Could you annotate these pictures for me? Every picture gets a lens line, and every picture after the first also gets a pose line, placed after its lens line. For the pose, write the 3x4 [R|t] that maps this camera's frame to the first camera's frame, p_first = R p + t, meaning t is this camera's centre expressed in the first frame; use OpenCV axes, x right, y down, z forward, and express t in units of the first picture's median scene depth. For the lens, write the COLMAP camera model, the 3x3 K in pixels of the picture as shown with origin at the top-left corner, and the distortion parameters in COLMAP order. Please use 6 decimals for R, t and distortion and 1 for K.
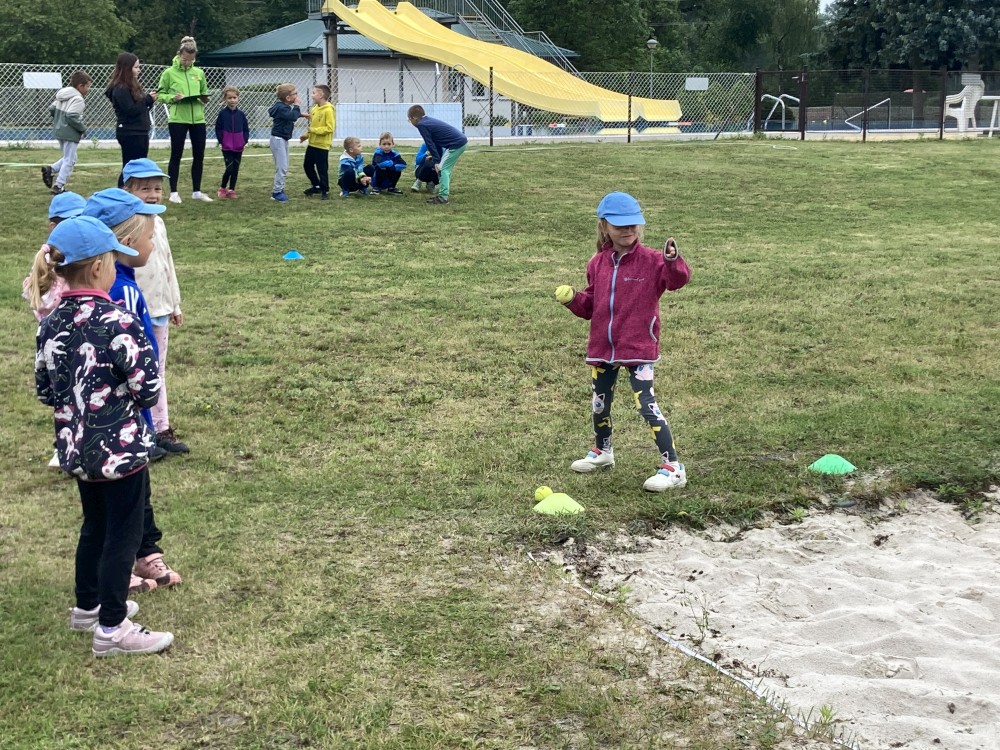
lens RADIAL K [[1589.5, 0, 469.8], [0, 1589.5, 376.4], [0, 0, 1]] dist [0.094065, 0.000000]
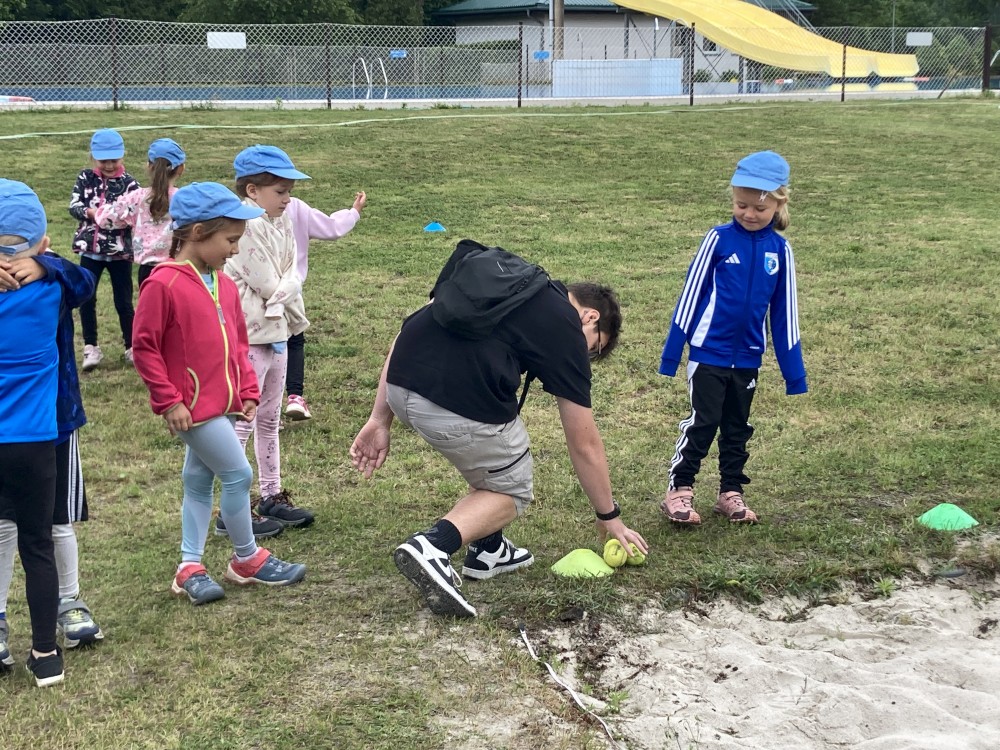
lens RADIAL K [[1589.5, 0, 479.5], [0, 1589.5, 344.1], [0, 0, 1]] dist [0.094065, 0.000000]
pose [[0.989928, 0.022602, -0.139756, 0.056970], [-0.021537, 0.999726, 0.009130, -0.019069], [0.139925, -0.006029, 0.990144, 0.089073]]
